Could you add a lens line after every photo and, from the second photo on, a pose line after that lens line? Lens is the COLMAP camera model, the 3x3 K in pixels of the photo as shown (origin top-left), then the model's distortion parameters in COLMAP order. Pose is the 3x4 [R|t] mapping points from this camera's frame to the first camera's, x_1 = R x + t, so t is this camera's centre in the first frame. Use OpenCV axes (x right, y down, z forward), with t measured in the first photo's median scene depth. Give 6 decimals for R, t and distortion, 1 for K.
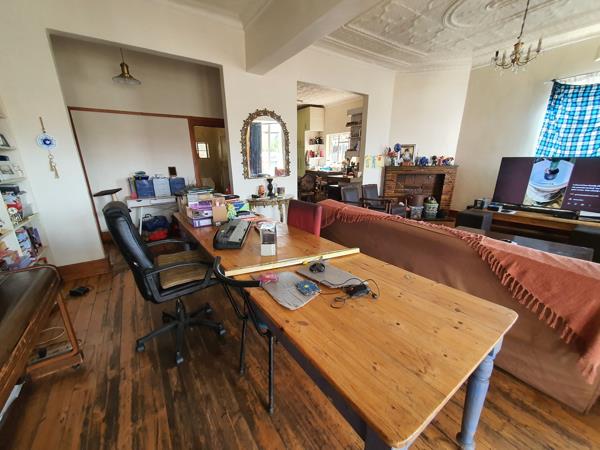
lens RADIAL K [[238.8, 0, 290.6], [0, 238.8, 229.2], [0, 0, 1]] dist [0.001442, -0.001091]
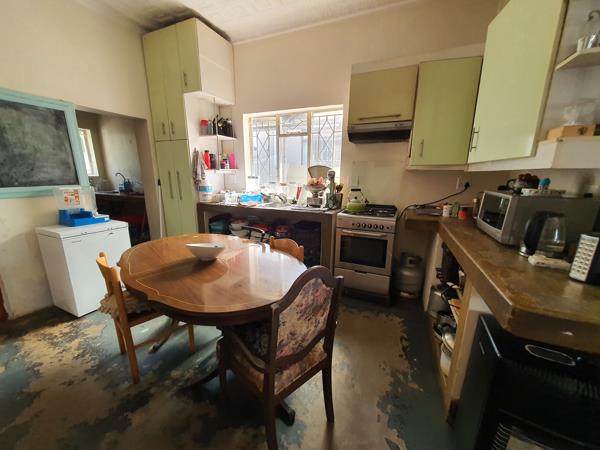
lens RADIAL K [[238.8, 0, 289.1], [0, 238.8, 230.8], [0, 0, 1]] dist [0.001442, -0.001091]
pose [[0.844899, -0.112404, 0.522982, -0.024596], [0.135481, 0.990762, -0.005933, -0.300799], [-0.517484, 0.075867, 0.852323, 1.008664]]
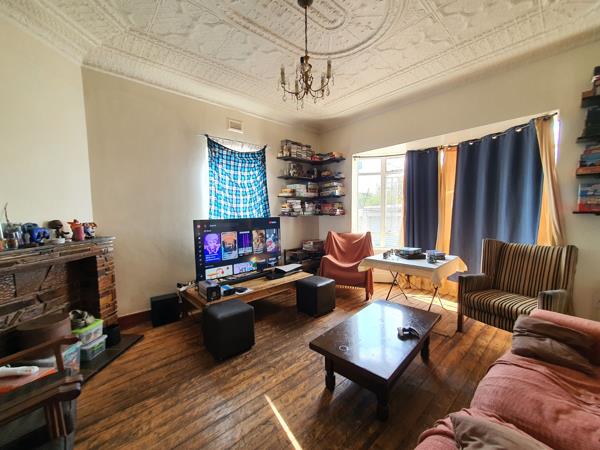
lens RADIAL K [[238.8, 0, 297.7], [0, 238.8, 229.2], [0, 0, 1]] dist [0.001442, -0.001091]
pose [[-0.147003, -0.056697, 0.987510, 0.120772], [0.297963, 0.949444, 0.098867, -0.207268], [-0.943190, 0.308775, -0.122678, 0.657297]]
